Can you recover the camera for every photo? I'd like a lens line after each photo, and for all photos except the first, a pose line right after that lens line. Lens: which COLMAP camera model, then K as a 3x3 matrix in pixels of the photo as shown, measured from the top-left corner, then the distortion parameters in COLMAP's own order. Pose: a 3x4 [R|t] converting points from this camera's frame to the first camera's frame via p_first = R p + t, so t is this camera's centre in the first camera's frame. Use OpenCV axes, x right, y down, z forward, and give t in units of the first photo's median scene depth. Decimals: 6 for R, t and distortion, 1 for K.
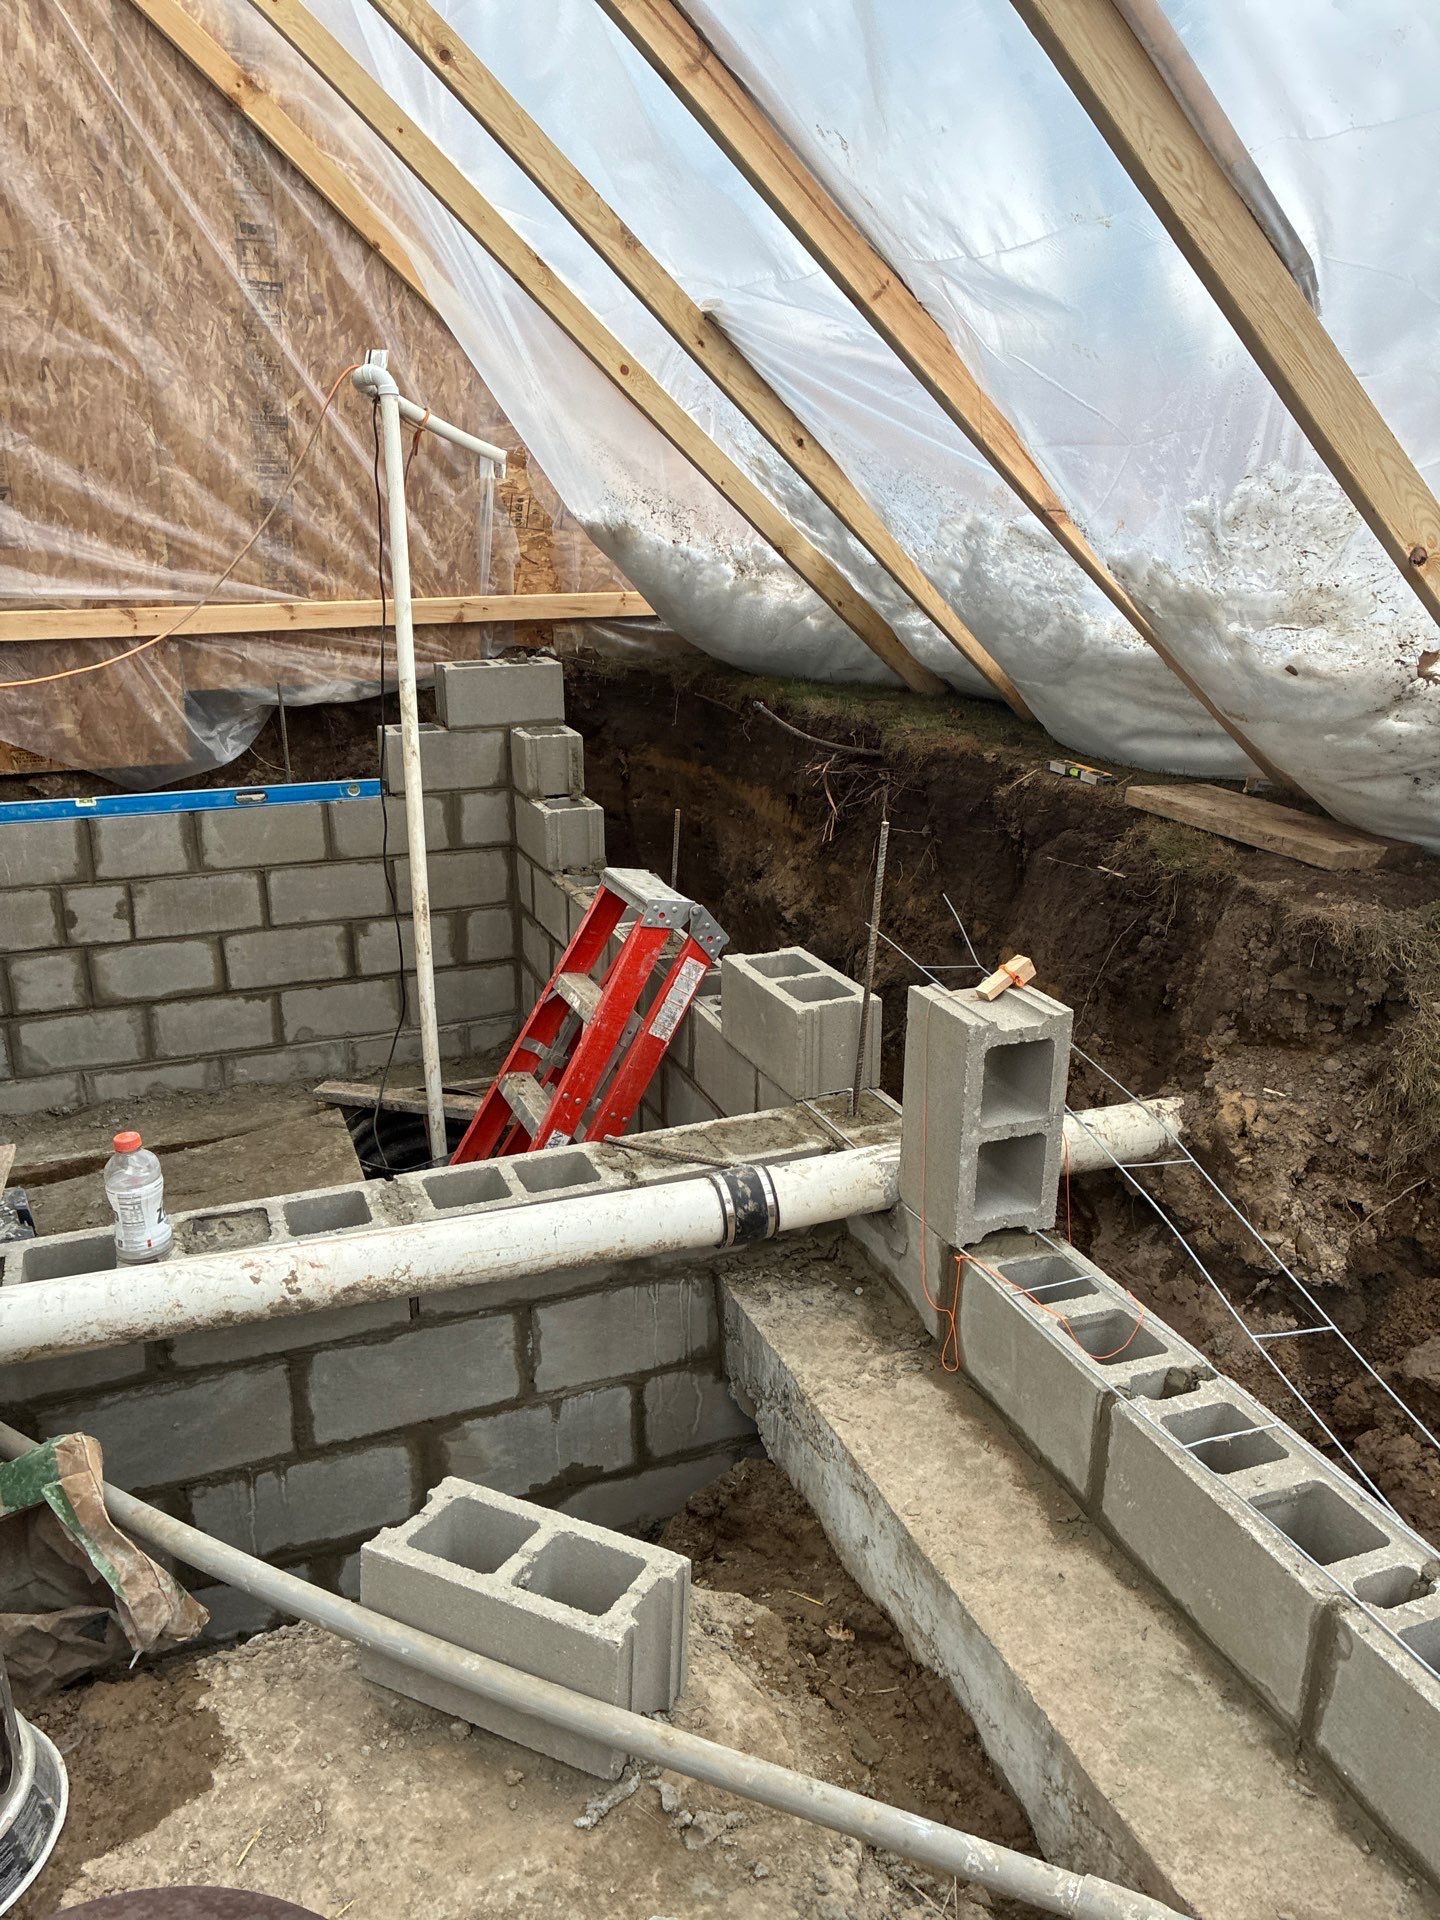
lens RADIAL K [[1384.9, 0, 720.0], [0, 1384.9, 960.0], [0, 0, 1]] dist [0.001574, 0.035684]
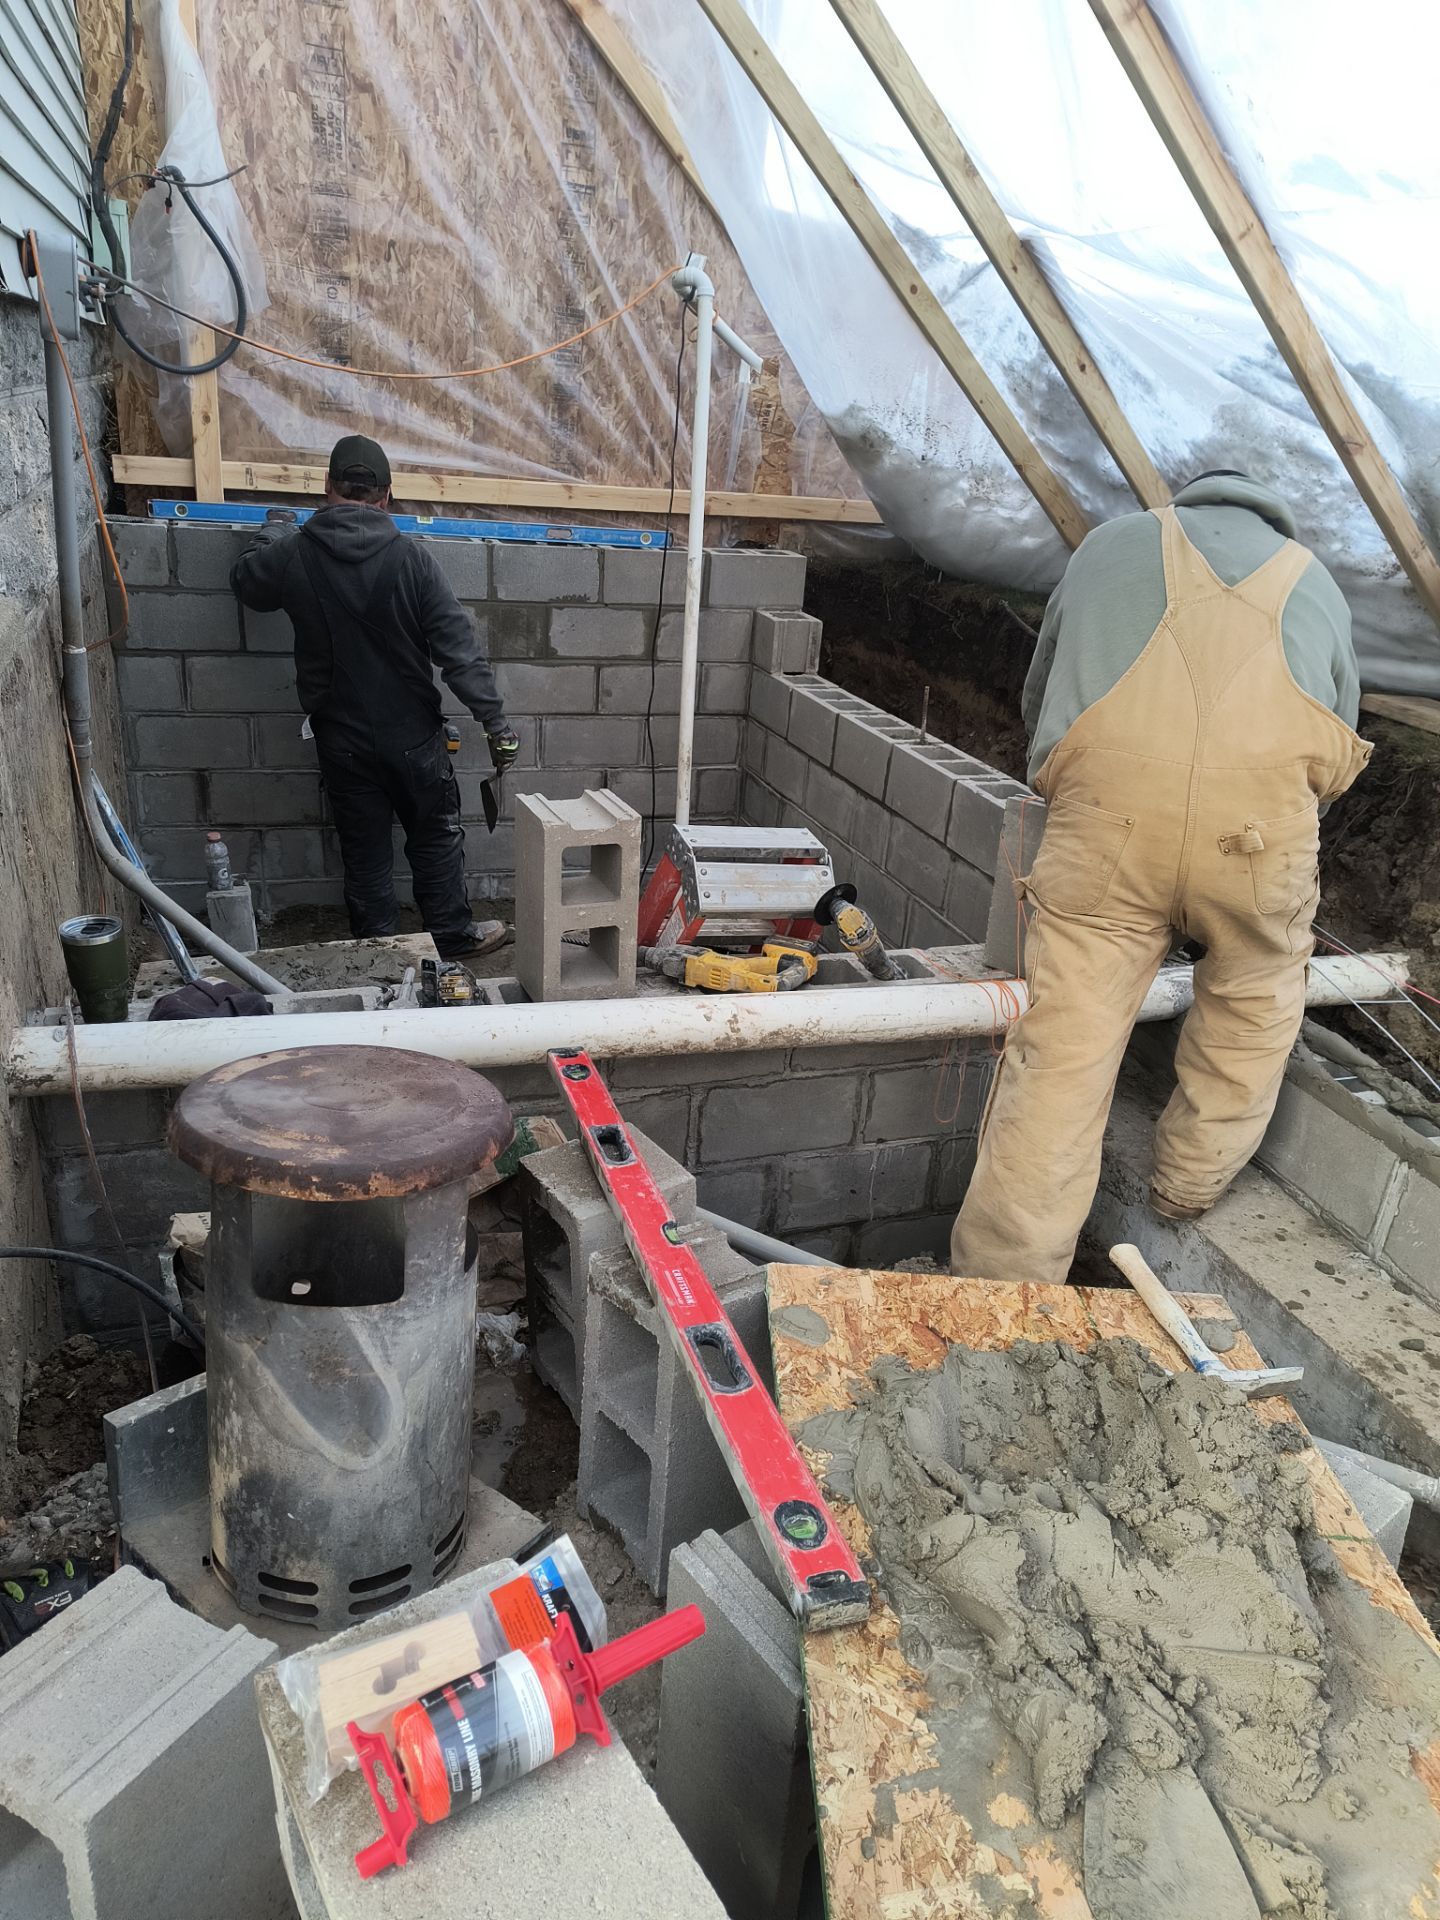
lens RADIAL K [[1266.5, 0, 728.4], [0, 1266.5, 984.0], [0, 0, 1]] dist [-0.001666, -0.000474]
pose [[0.996490, 0.083711, -0.000838, -0.156711], [-0.083318, 0.992680, 0.087433, 0.049271], [0.008151, -0.087056, 0.996170, -0.061832]]
